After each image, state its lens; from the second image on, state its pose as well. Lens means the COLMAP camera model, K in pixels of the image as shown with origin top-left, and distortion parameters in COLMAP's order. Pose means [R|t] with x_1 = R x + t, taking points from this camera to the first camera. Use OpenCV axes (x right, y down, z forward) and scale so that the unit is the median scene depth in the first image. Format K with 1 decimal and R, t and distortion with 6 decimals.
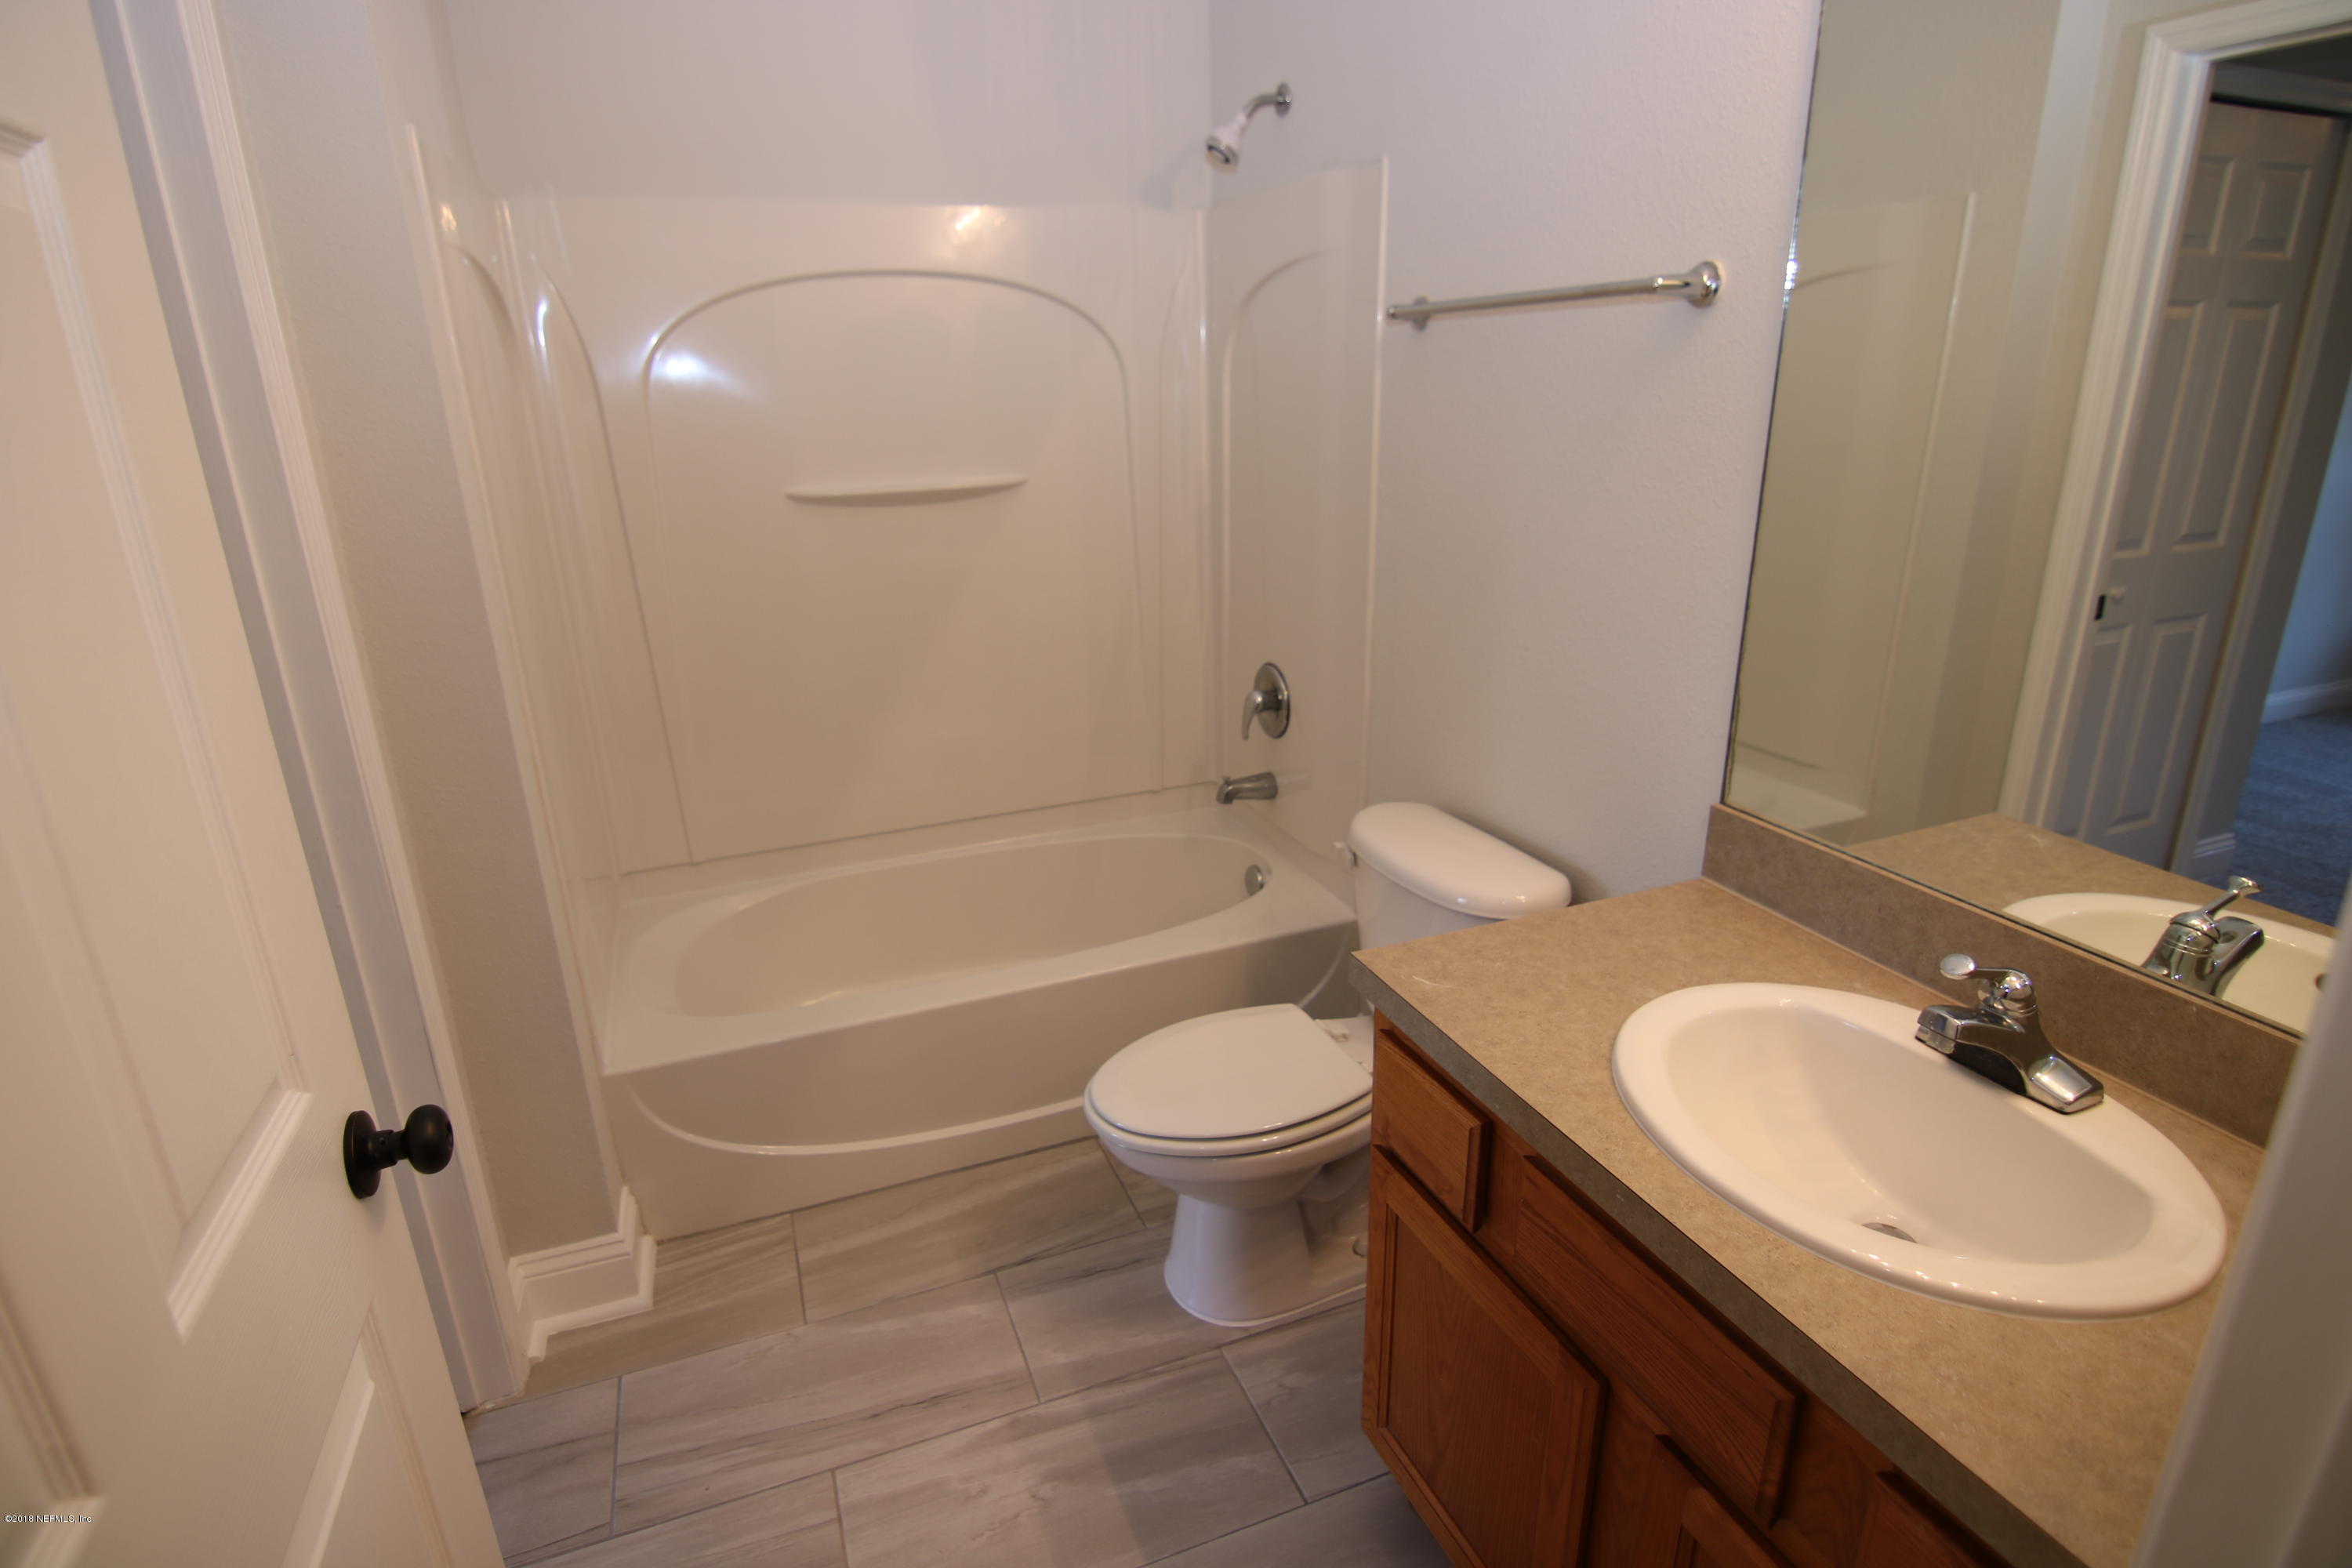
lens RADIAL K [[1208.6, 0, 1157.7], [0, 1208.6, 794.6], [0, 0, 1]] dist [-0.016784, -0.006890]
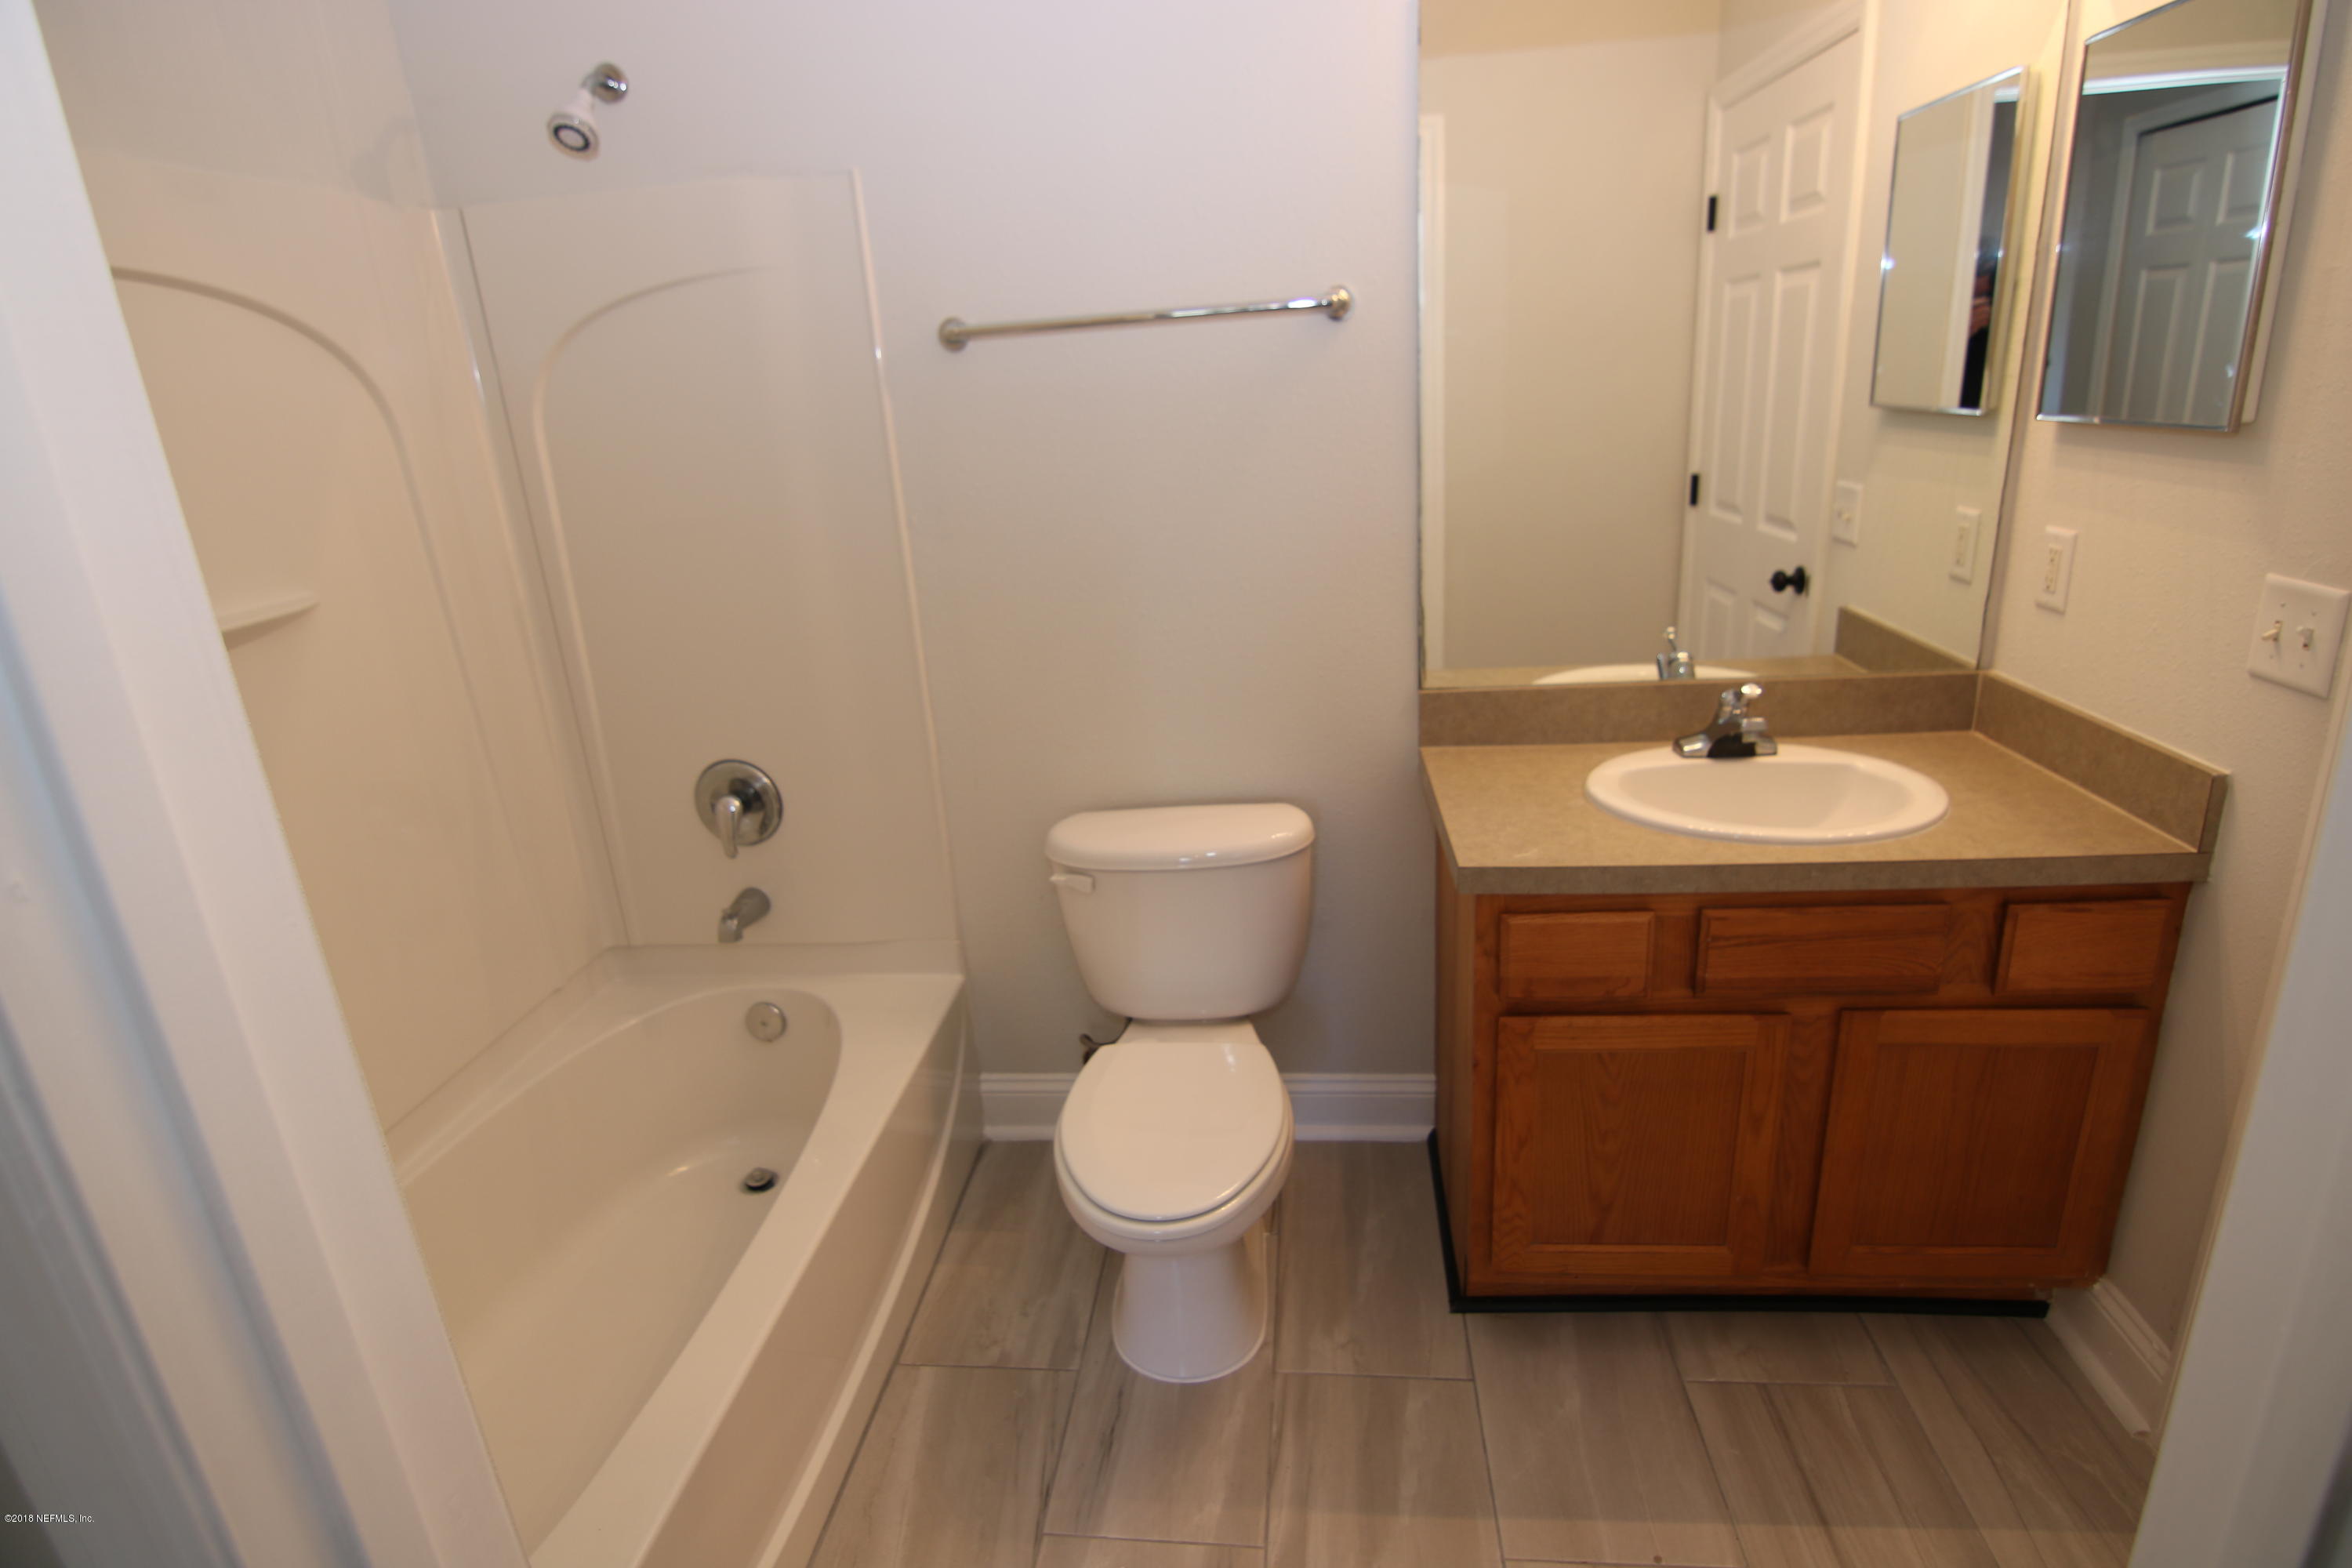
lens RADIAL K [[1208.6, 0, 1175.8], [0, 1208.6, 787.8], [0, 0, 1]] dist [-0.016784, -0.006890]
pose [[0.452475, -0.295882, 0.841261, -0.677637], [0.348447, 0.927020, 0.138631, -0.143420], [-0.820884, 0.230408, 0.522552, 0.460904]]
